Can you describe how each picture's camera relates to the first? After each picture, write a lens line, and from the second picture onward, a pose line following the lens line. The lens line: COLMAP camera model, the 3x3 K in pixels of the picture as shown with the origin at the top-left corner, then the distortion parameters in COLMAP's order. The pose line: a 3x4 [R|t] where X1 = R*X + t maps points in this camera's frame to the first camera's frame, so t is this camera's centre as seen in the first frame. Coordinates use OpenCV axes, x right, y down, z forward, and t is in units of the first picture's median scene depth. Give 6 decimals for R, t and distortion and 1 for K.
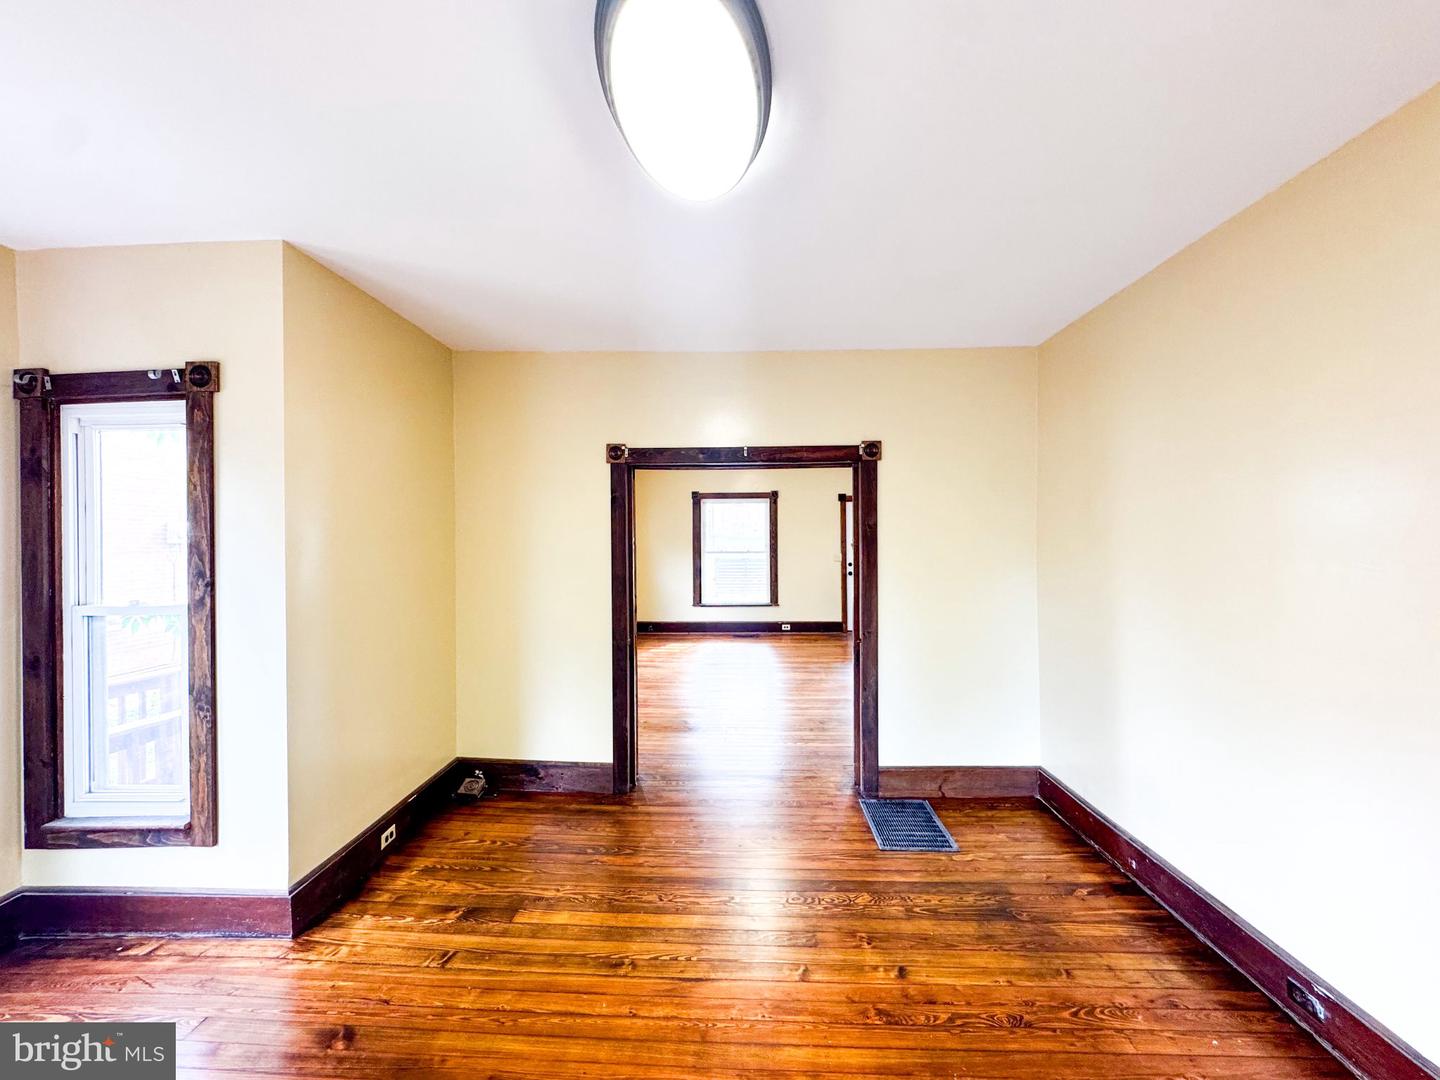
lens RADIAL K [[578.6, 0, 720.1], [0, 578.6, 537.5], [0, 0, 1]] dist [-0.003934, 0.000983]
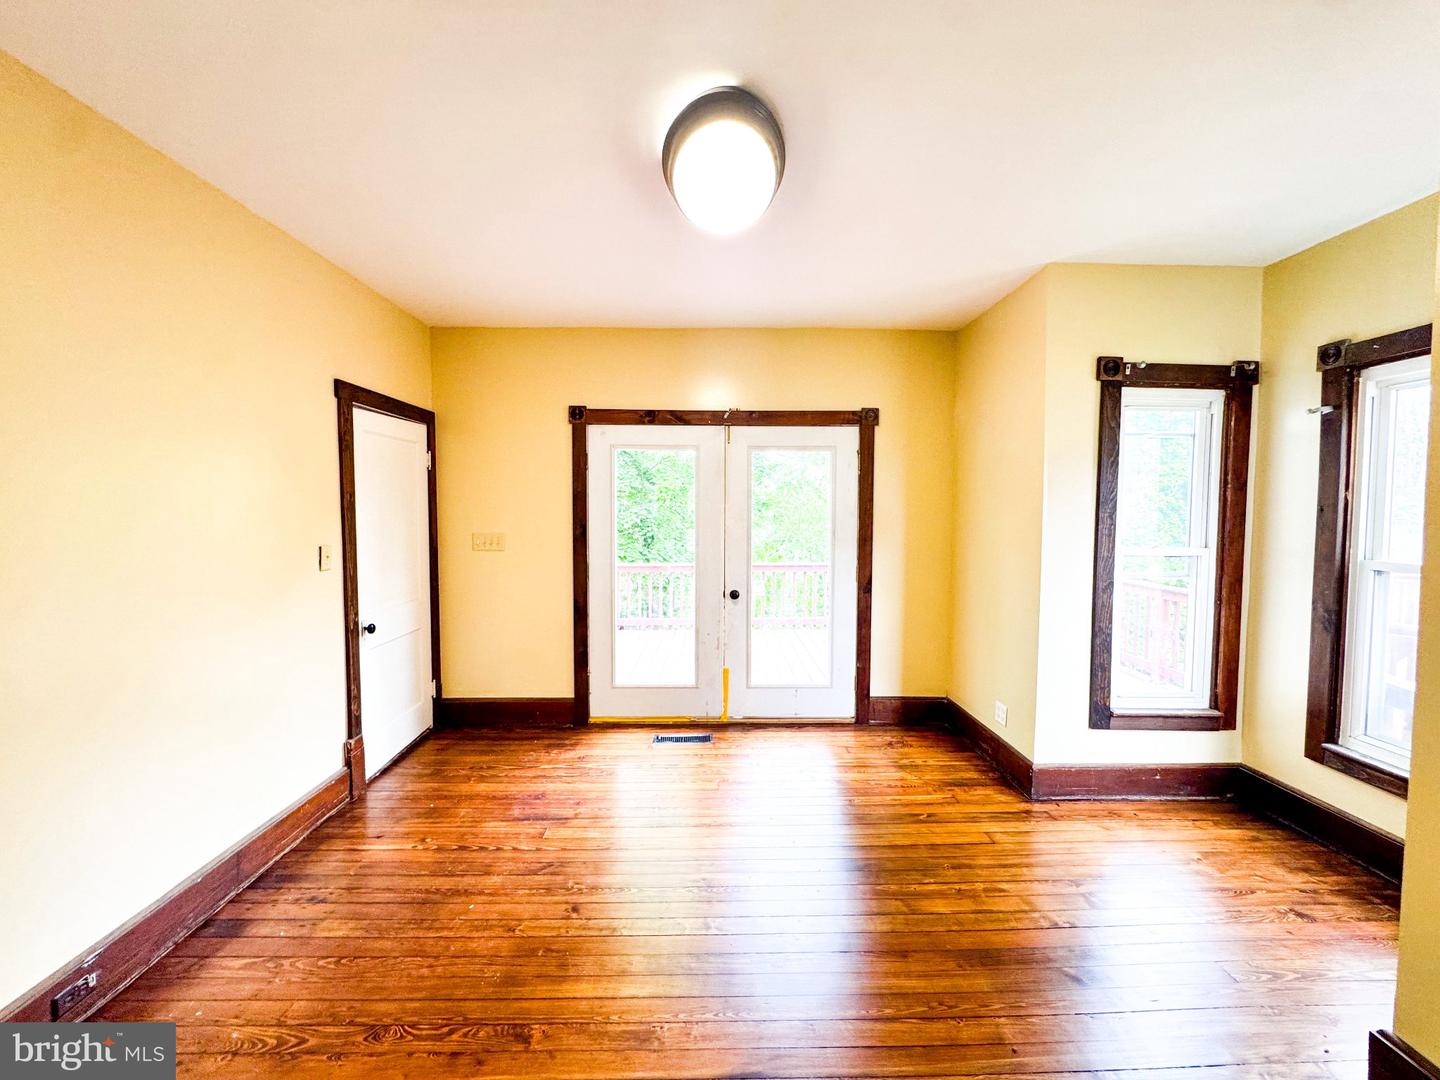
lens RADIAL K [[578.6, 0, 712.4], [0, 578.6, 532.1], [0, 0, 1]] dist [-0.003934, 0.000983]
pose [[-0.998711, 0.009075, -0.049942, 0.029137], [0.006508, 0.998660, 0.051331, 0.018098], [0.050341, 0.050940, -0.997432, 1.564979]]
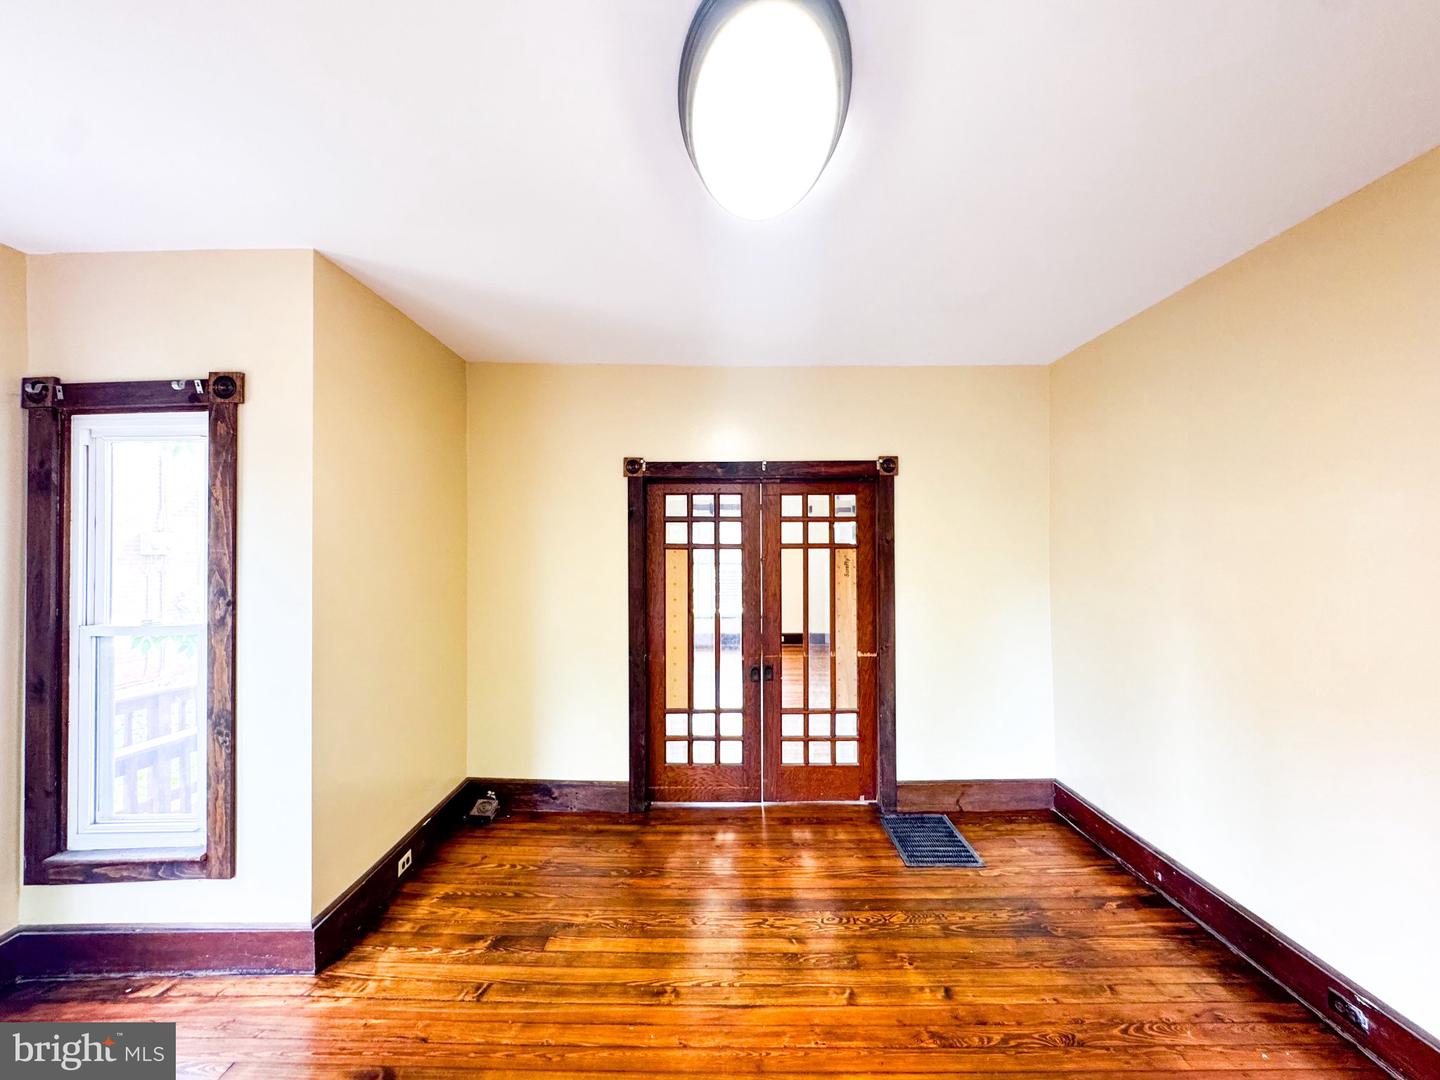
lens RADIAL K [[578.6, 0, 719.0], [0, 578.6, 537.9], [0, 0, 1]] dist [-0.003934, 0.000983]
pose [[0.999297, 0.001629, 0.037460, -0.109205], [-0.001002, 0.999859, -0.016759, -0.011984], [-0.037483, 0.016709, 0.999158, 0.008315]]
